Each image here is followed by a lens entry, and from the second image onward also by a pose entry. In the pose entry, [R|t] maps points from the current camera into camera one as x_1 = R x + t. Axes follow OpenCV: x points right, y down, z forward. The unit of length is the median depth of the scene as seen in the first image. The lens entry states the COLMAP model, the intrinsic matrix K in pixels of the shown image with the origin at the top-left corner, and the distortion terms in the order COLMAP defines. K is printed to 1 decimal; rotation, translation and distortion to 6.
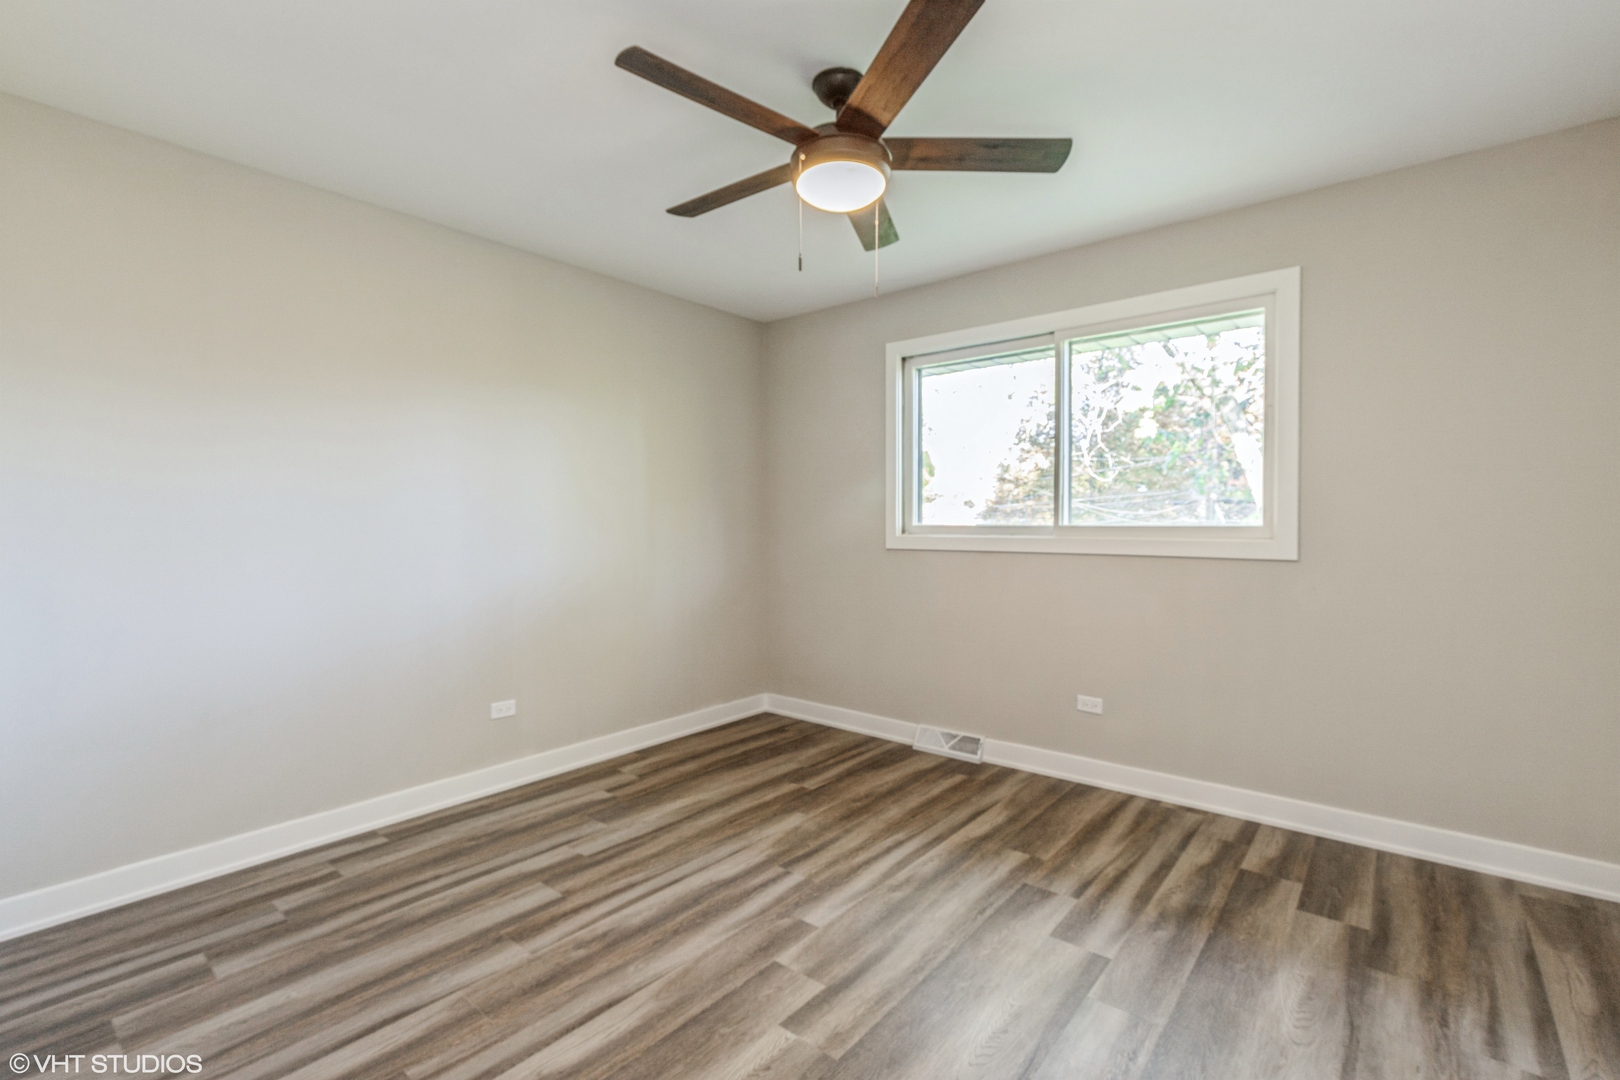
lens RADIAL K [[726.8, 0, 810.0], [0, 726.8, 540.0], [0, 0, 1]] dist [-0.000507, -0.000135]
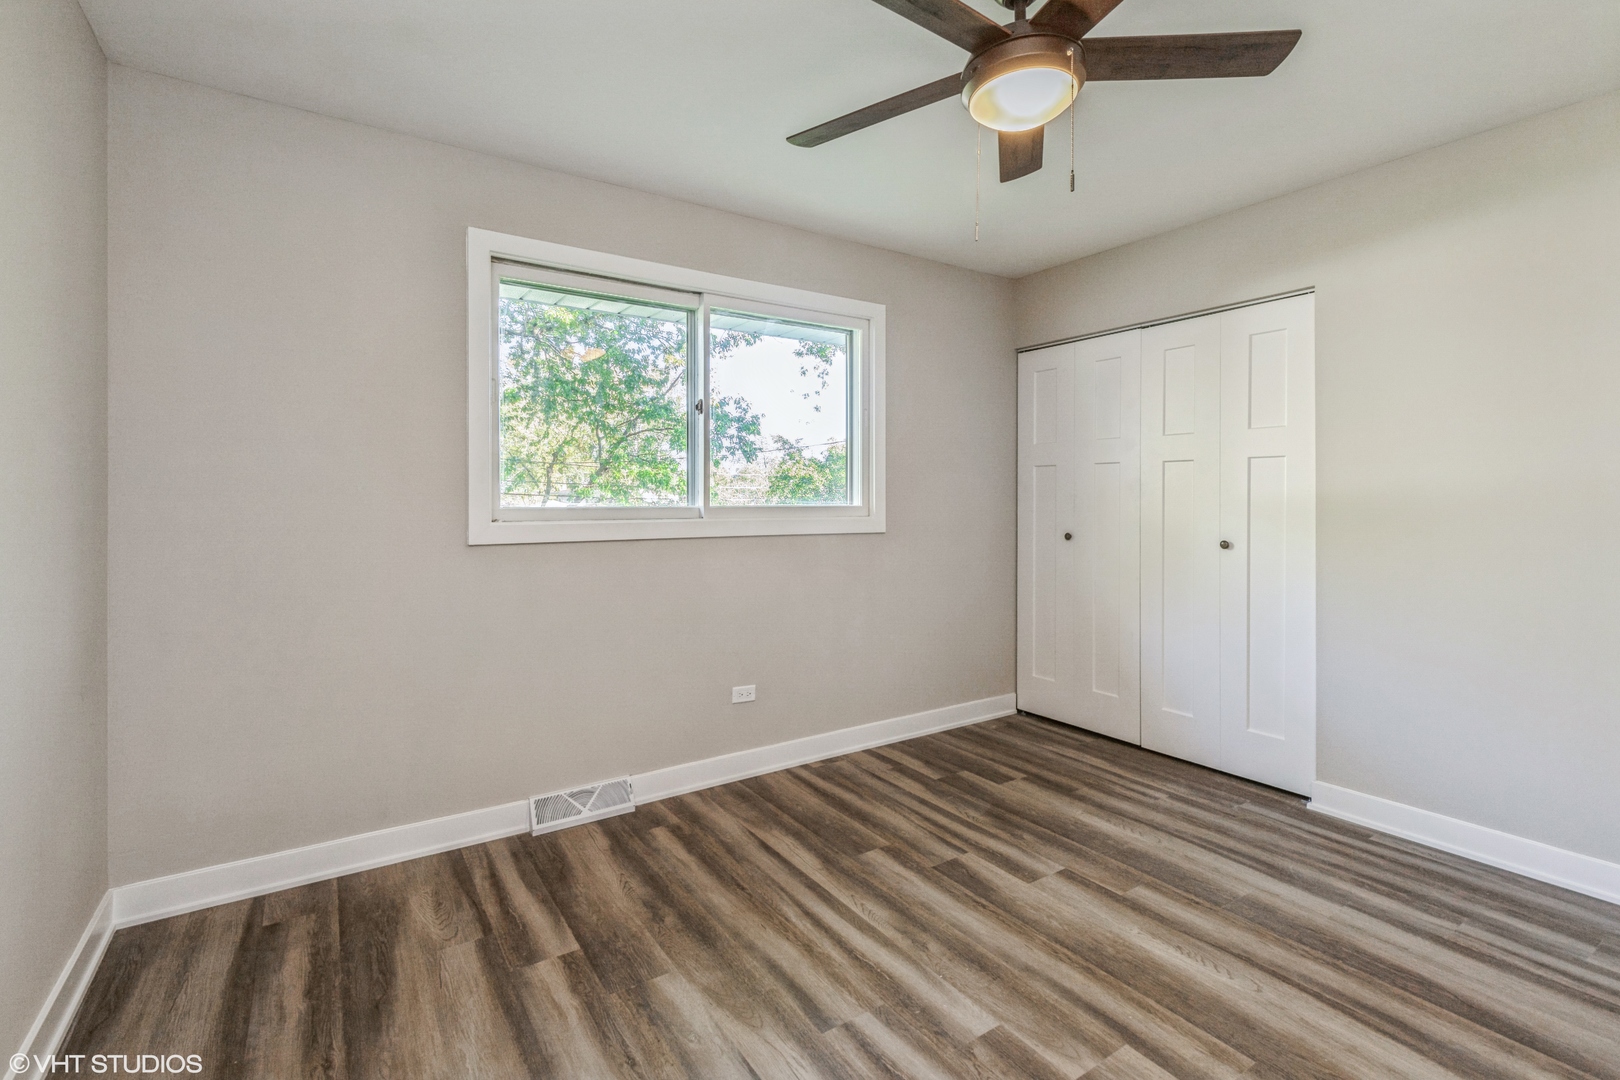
lens RADIAL K [[760.0, 0, 812.2], [0, 760.0, 489.7], [0, 0, 1]] dist [0.004475, 0.000000]
pose [[0.273752, 0.012577, 0.961718, -0.657639], [0.023847, 0.999518, -0.019859, -0.022603], [-0.961505, 0.028371, 0.273320, 0.750421]]
